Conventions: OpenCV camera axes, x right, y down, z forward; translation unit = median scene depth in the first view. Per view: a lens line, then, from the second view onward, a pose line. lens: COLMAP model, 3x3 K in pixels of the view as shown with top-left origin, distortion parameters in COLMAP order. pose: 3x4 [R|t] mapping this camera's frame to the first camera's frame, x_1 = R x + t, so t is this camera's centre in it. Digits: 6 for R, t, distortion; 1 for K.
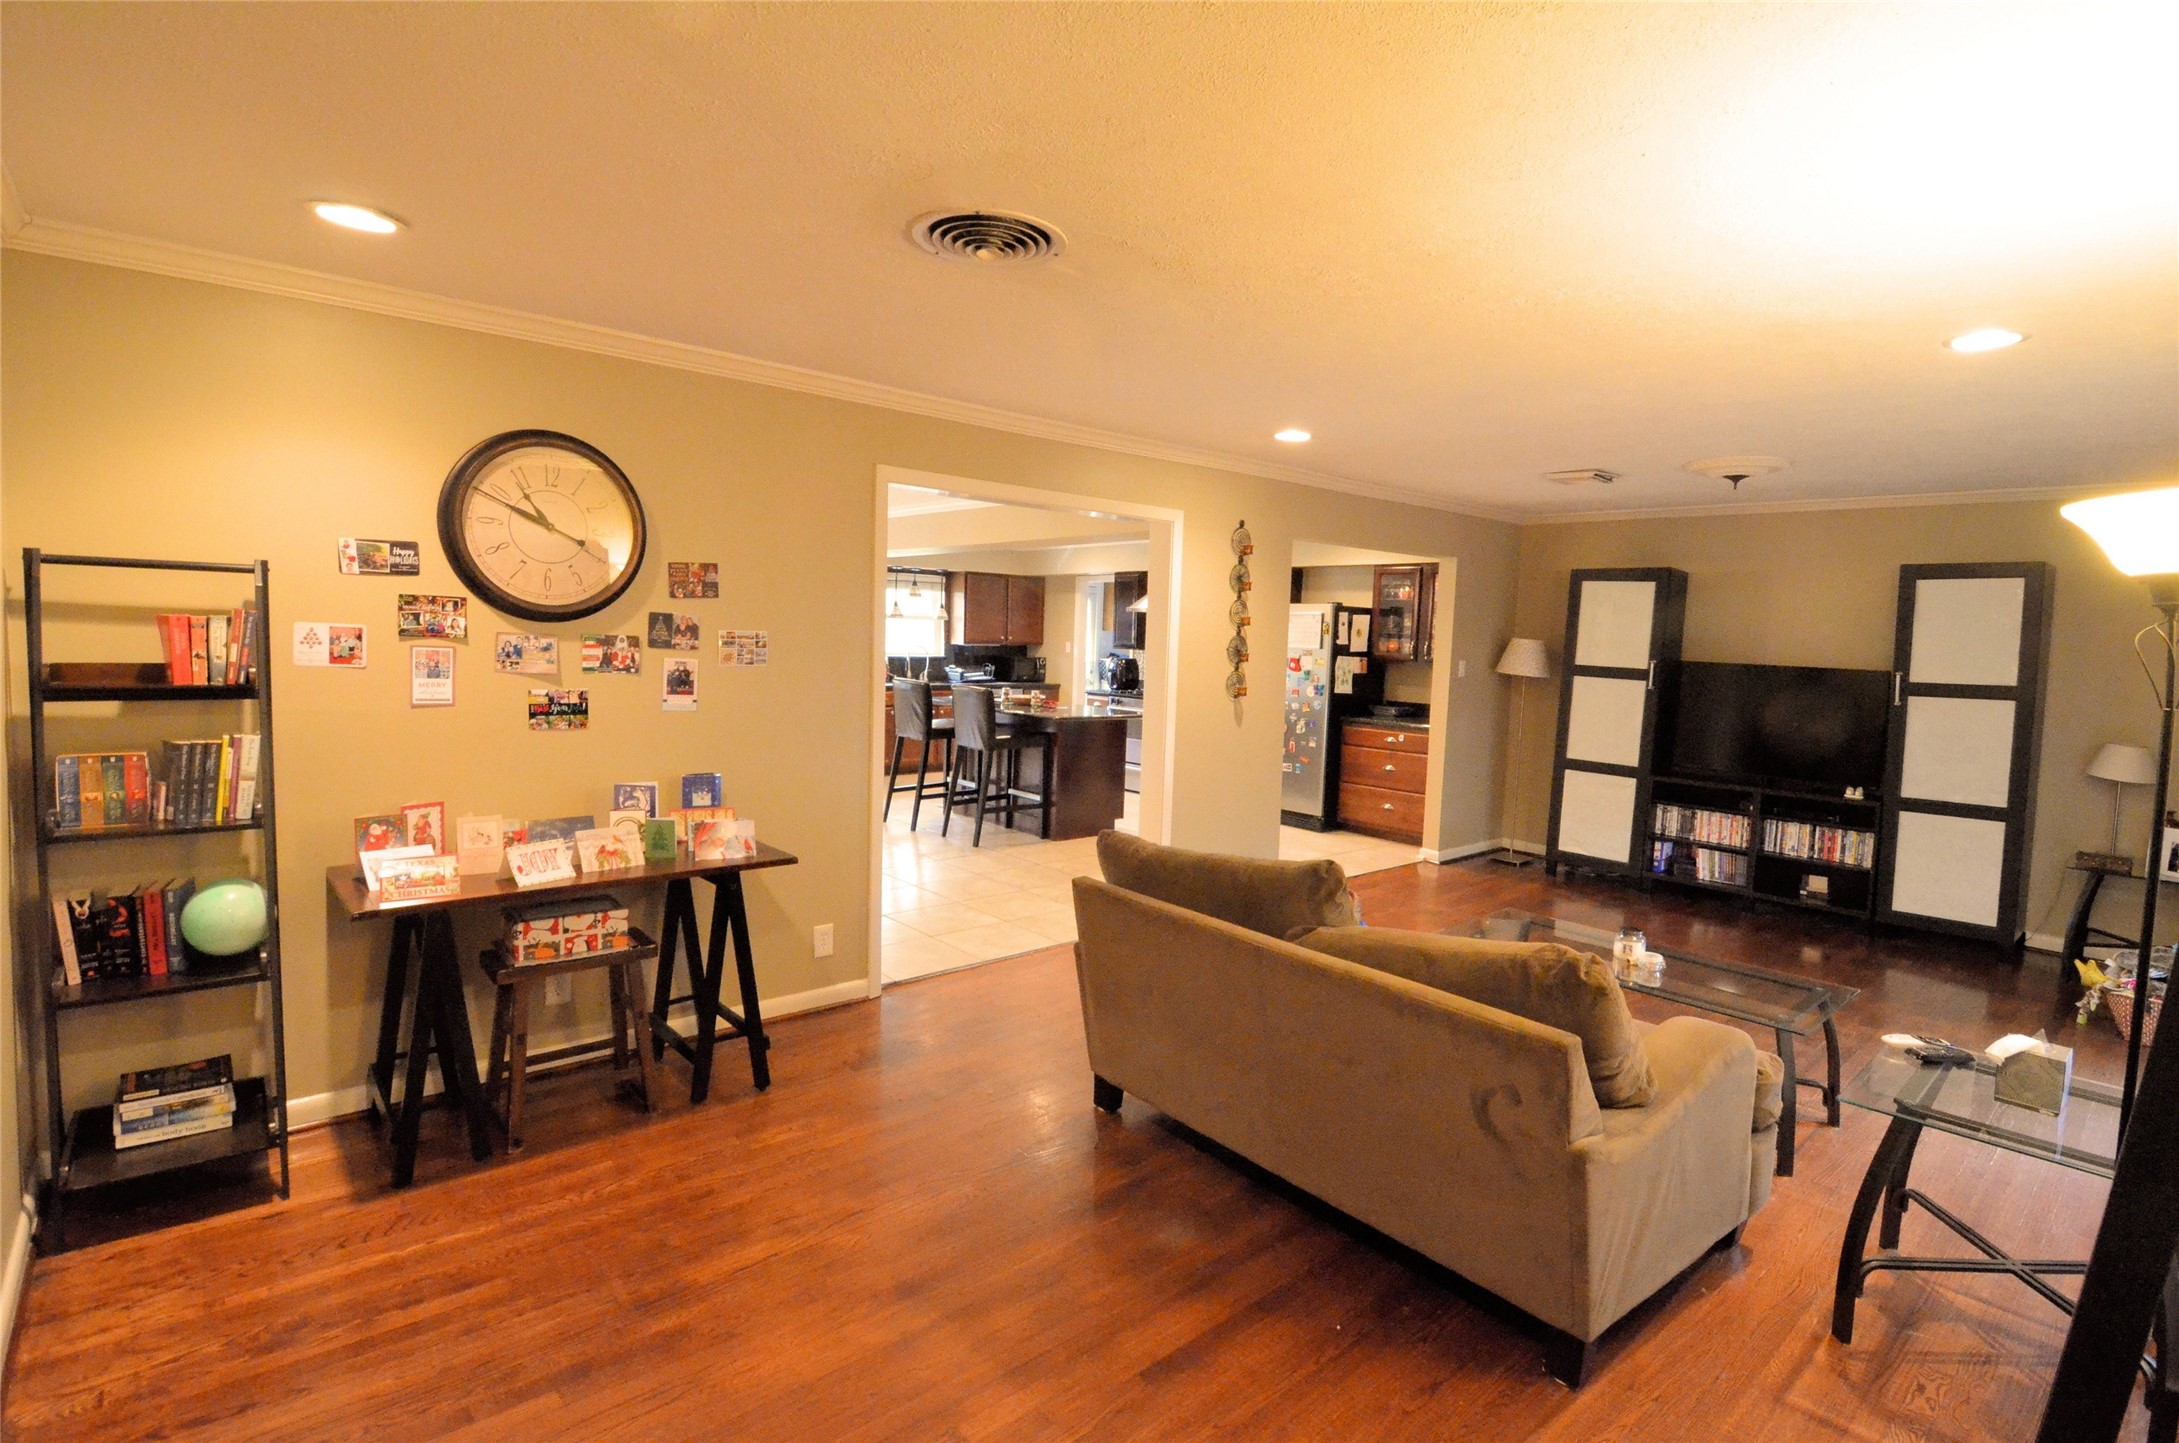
lens RADIAL K [[1040.6, 0, 1118.9], [0, 1040.6, 725.5], [0, 0, 1]] dist [-0.009048, -0.008594]
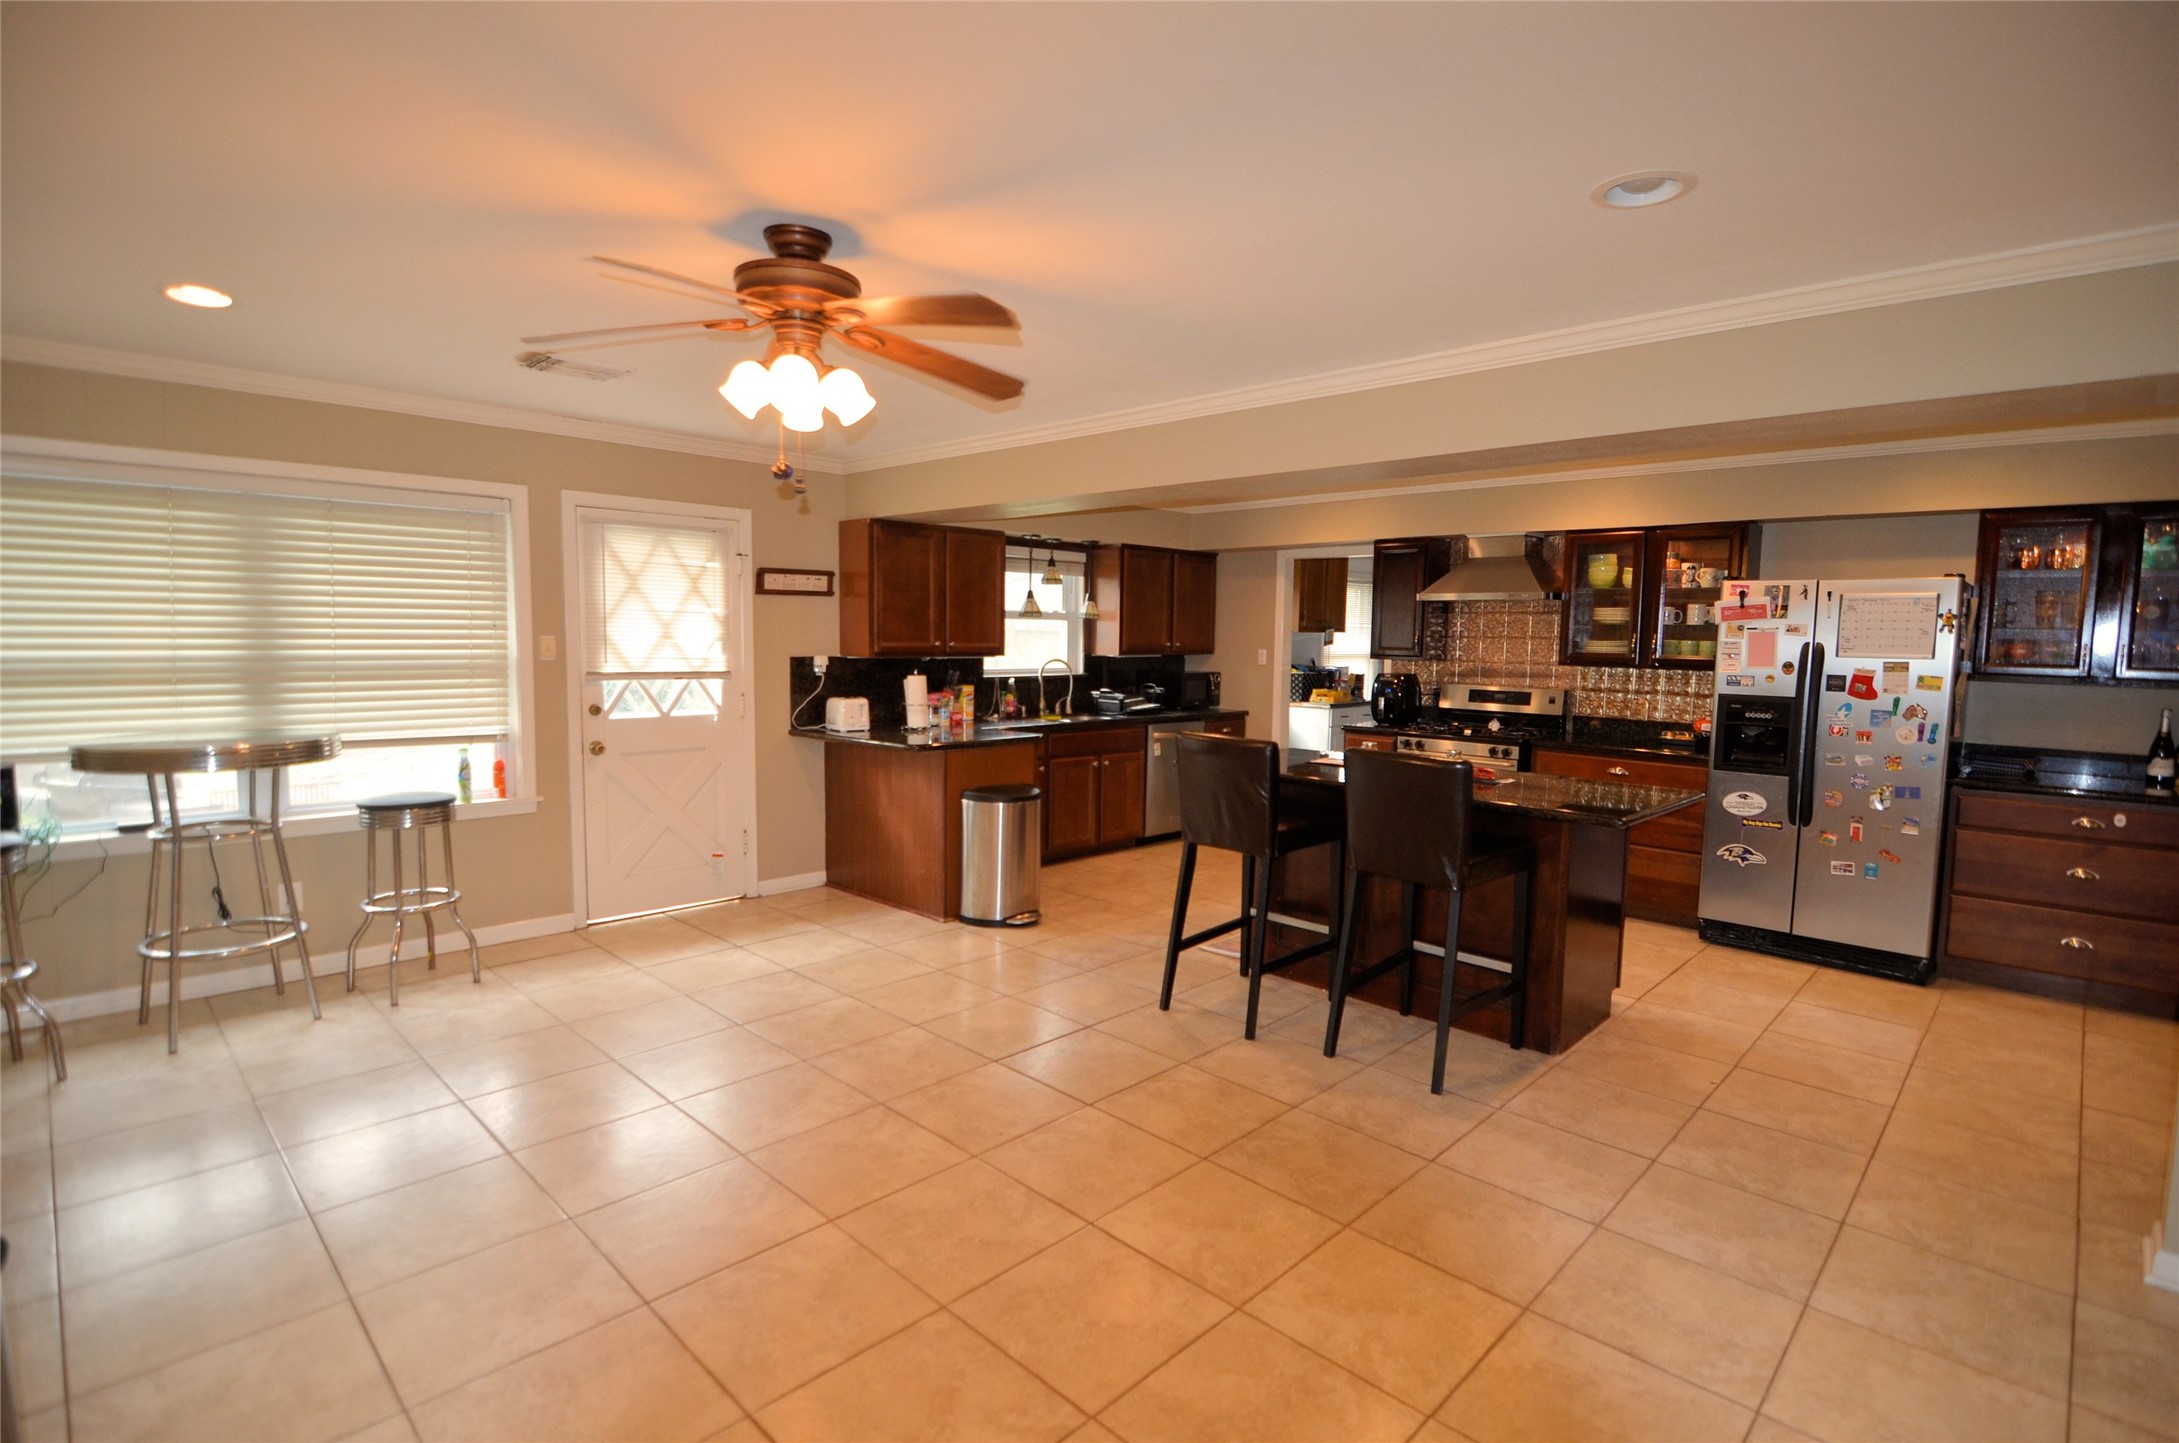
lens RADIAL K [[1040.6, 0, 1111.5], [0, 1040.6, 721.7], [0, 0, 1]] dist [-0.009048, -0.008594]
pose [[0.997145, -0.024102, 0.071561, -0.277894], [0.024272, 0.999704, -0.001517, -0.049254], [-0.071504, 0.003250, 0.997435, 0.477970]]
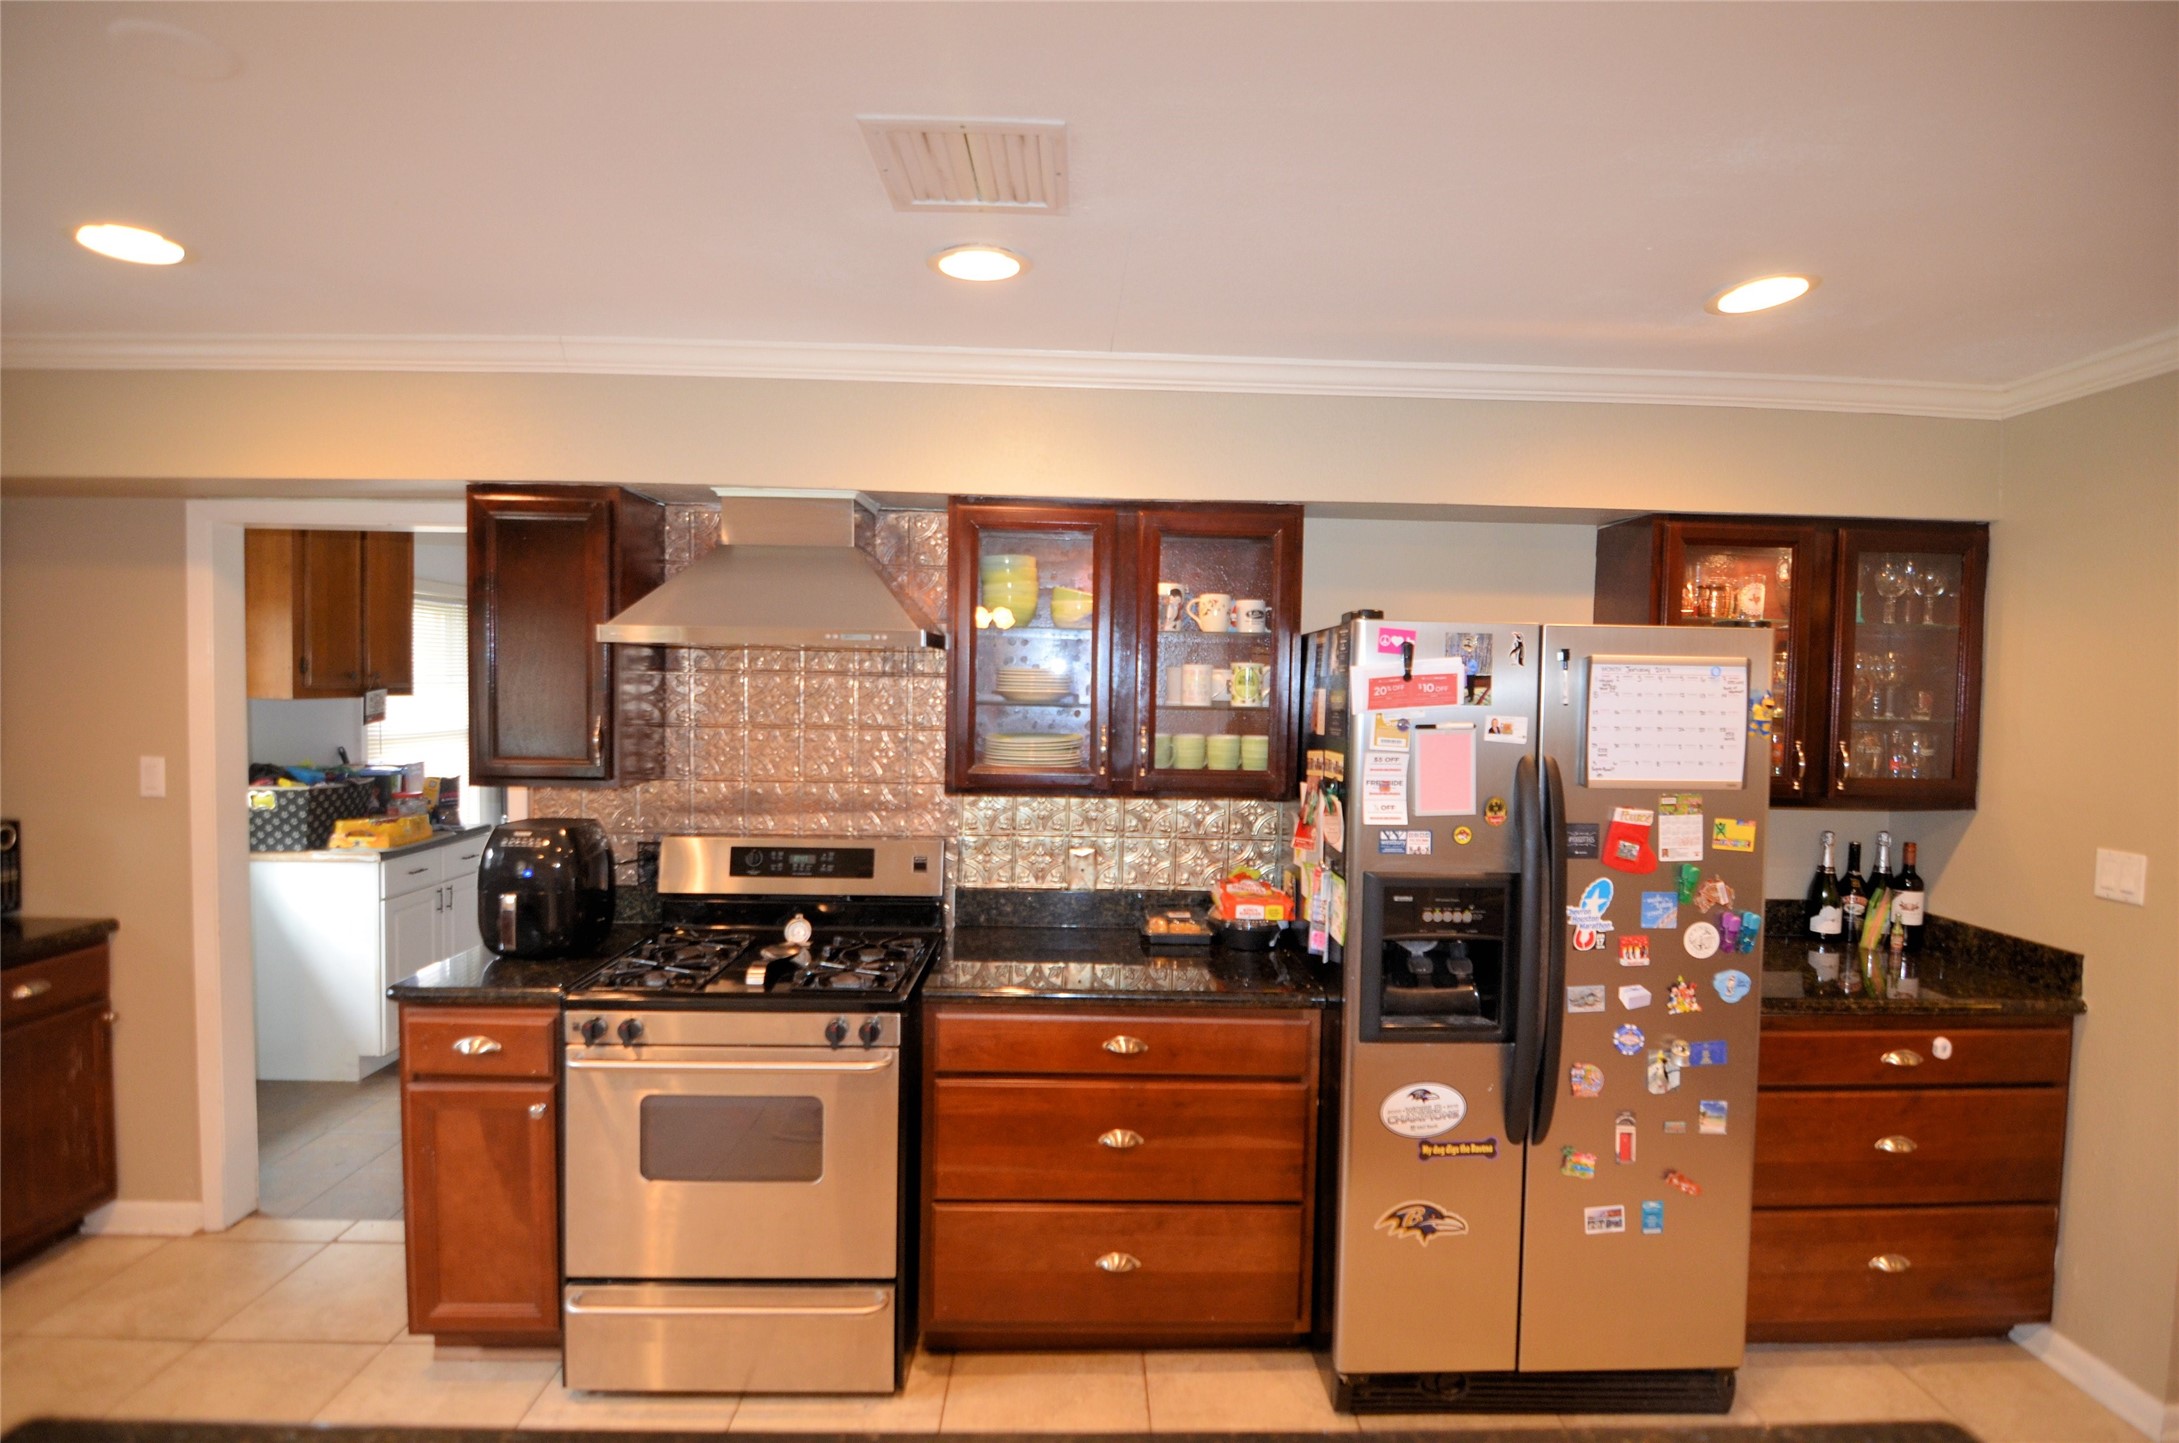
lens RADIAL K [[1040.6, 0, 1112.1], [0, 1040.6, 718.9], [0, 0, 1]] dist [-0.009048, -0.008594]
pose [[0.646123, -0.049476, 0.761628, -0.124886], [0.072427, 0.997368, 0.003347, -0.103643], [-0.759789, 0.053000, 0.648006, 0.933702]]
